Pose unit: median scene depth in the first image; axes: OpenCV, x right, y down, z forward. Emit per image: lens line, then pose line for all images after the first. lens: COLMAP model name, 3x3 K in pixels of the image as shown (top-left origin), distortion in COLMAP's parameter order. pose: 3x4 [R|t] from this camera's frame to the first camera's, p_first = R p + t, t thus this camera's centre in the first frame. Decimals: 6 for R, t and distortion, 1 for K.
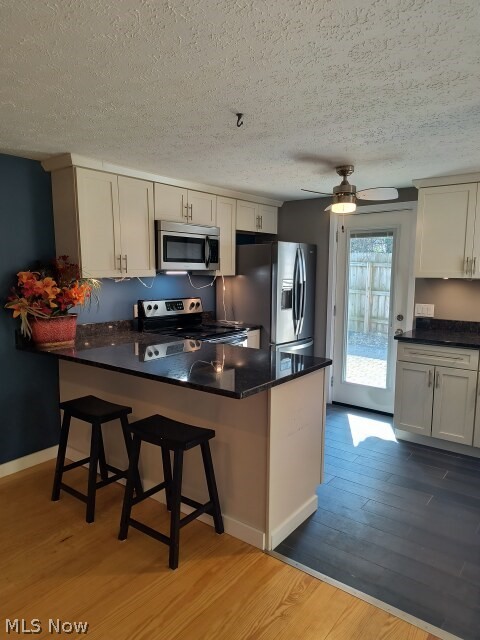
lens RADIAL K [[439.4, 0, 238.1], [0, 439.4, 323.0], [0, 0, 1]] dist [0.045027, -0.002033]
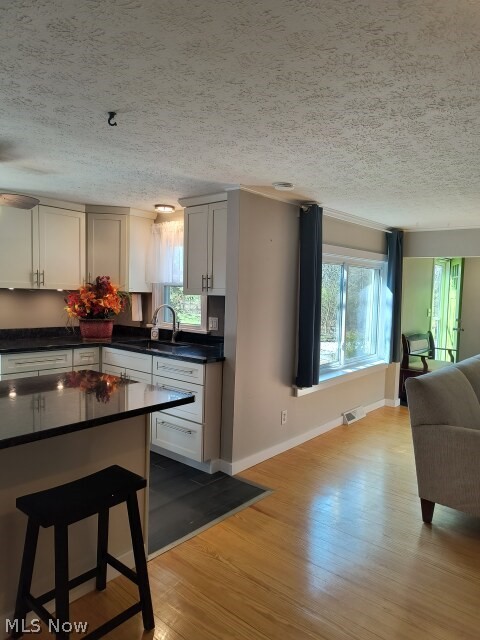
lens RADIAL K [[444.3, 0, 238.3], [0, 444.3, 324.9], [0, 0, 1]] dist [0.053109, -0.014751]
pose [[0.058005, -0.078189, 0.995250, -0.652770], [0.089951, 0.993283, 0.072792, -0.053595], [-0.994256, 0.085301, 0.064649, 0.493300]]
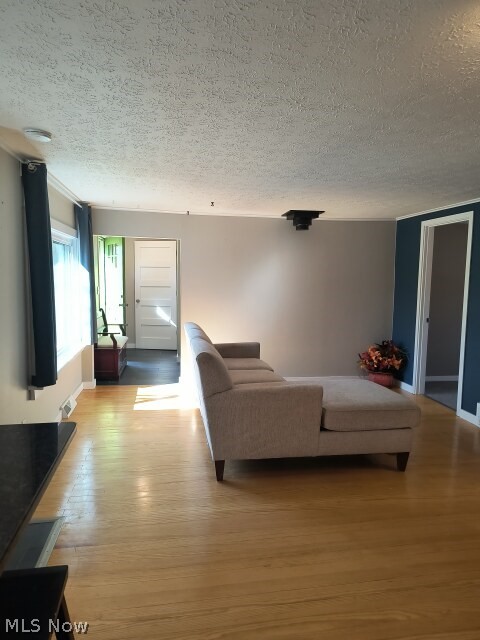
lens RADIAL K [[444.3, 0, 238.3], [0, 444.3, 322.7], [0, 0, 1]] dist [0.053109, -0.014751]
pose [[-0.724602, -0.085970, 0.683785, -0.436186], [0.062232, 0.979973, 0.189156, -0.088128], [-0.686352, 0.179616, -0.704740, 0.817612]]
